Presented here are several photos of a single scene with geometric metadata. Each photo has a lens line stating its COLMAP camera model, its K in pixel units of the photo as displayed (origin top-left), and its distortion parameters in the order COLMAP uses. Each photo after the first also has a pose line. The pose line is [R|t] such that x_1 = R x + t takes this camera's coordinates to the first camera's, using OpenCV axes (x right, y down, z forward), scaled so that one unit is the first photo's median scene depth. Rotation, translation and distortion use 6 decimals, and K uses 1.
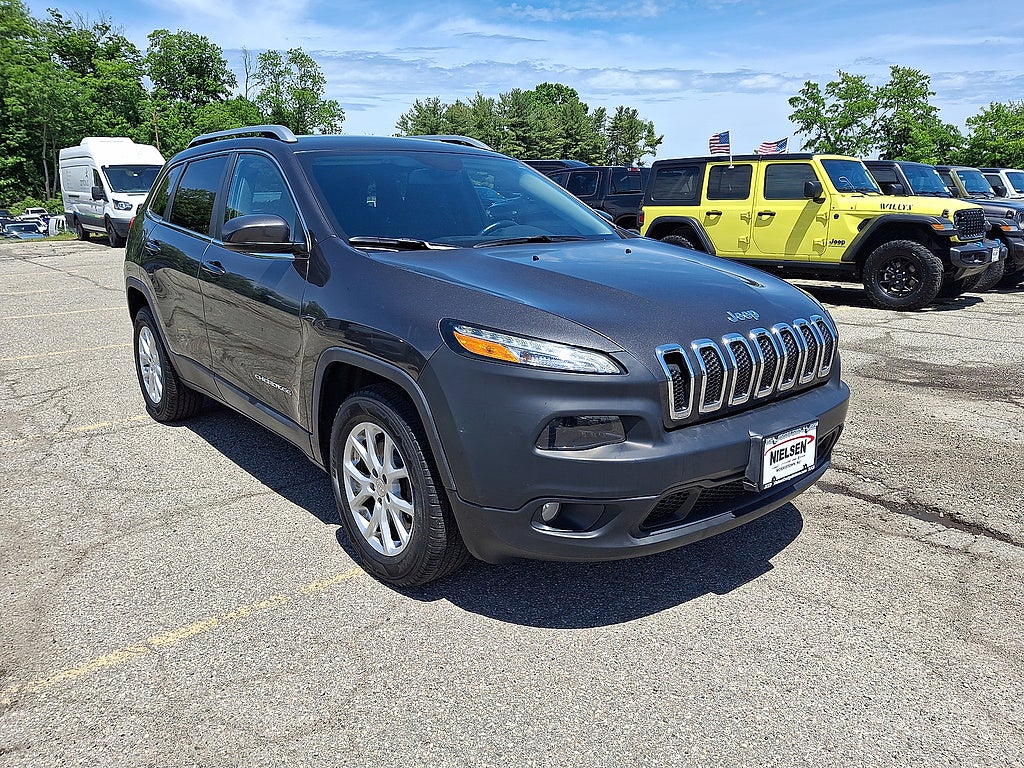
lens RADIAL K [[777.4, 0, 545.2], [0, 777.4, 382.2], [0, 0, 1]] dist [-0.010213, -0.013284]
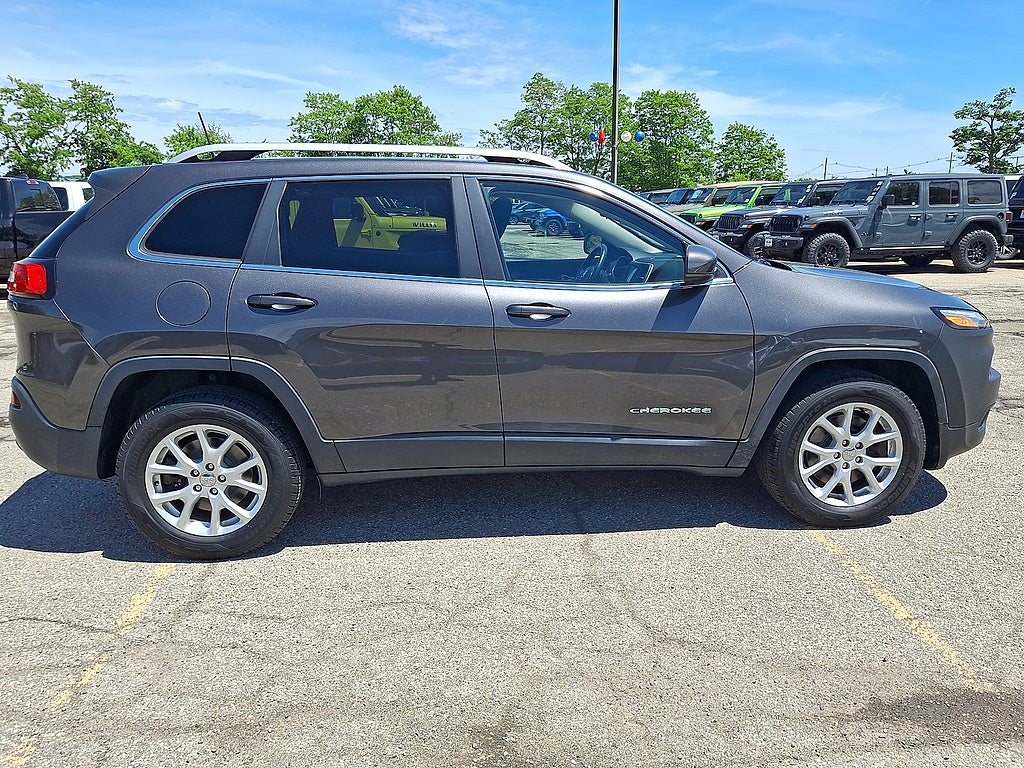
lens RADIAL K [[765.1, 0, 489.4], [0, 765.1, 384.9], [0, 0, 1]] dist [-0.018273, -0.001519]
pose [[0.579420, -0.180965, 0.794685, -1.890551], [0.187699, 0.978458, 0.085959, -0.244849], [-0.793121, 0.099355, 0.600905, 0.850936]]
